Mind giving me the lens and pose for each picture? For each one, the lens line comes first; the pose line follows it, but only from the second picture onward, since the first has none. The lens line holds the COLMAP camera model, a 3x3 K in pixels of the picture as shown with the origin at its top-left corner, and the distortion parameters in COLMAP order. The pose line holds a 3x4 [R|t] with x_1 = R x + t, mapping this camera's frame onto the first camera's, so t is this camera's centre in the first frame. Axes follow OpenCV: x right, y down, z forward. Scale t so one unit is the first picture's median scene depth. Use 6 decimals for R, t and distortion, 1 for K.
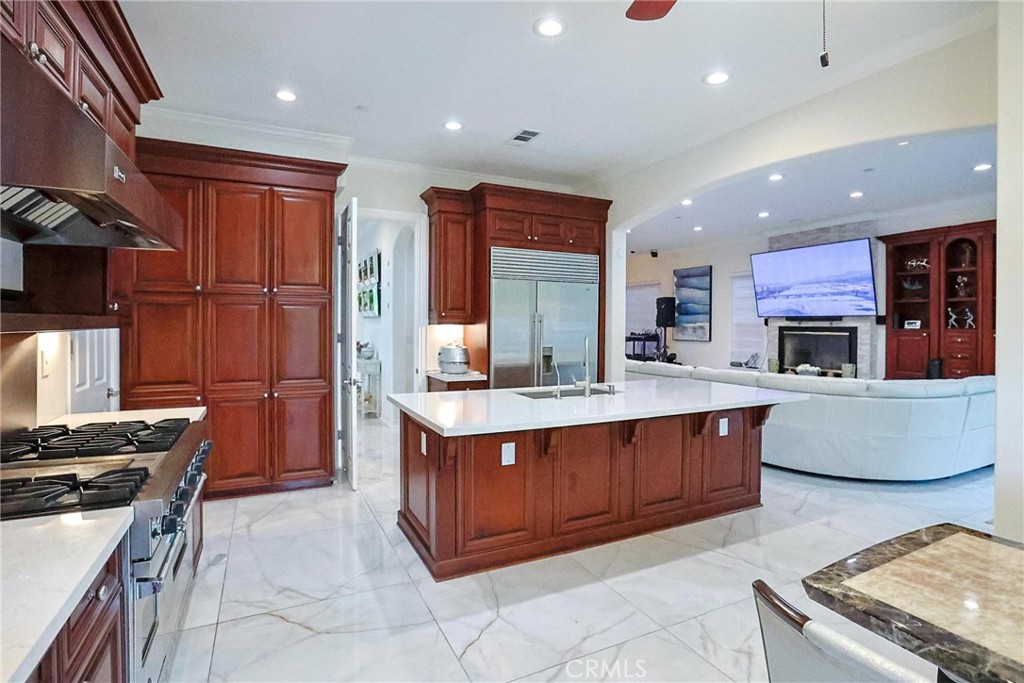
lens RADIAL K [[506.2, 0, 512.5], [0, 506.2, 336.3], [0, 0, 1]] dist [-0.071098, 0.029971]
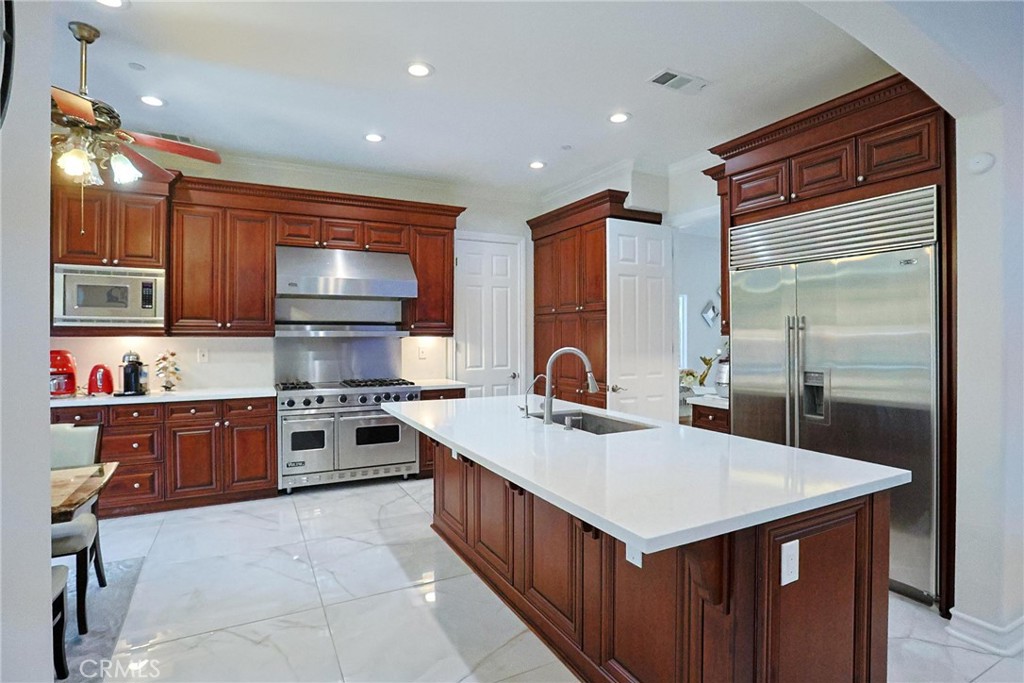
lens RADIAL K [[468.7, 0, 440.0], [0, 468.7, 338.6], [0, 0, 1]] dist [-0.059547, 0.046980]
pose [[-0.029417, 0.000785, -0.999567, 0.609669], [-0.024140, 0.999707, 0.001495, -0.006890], [0.999276, 0.024174, -0.029389, 0.585557]]
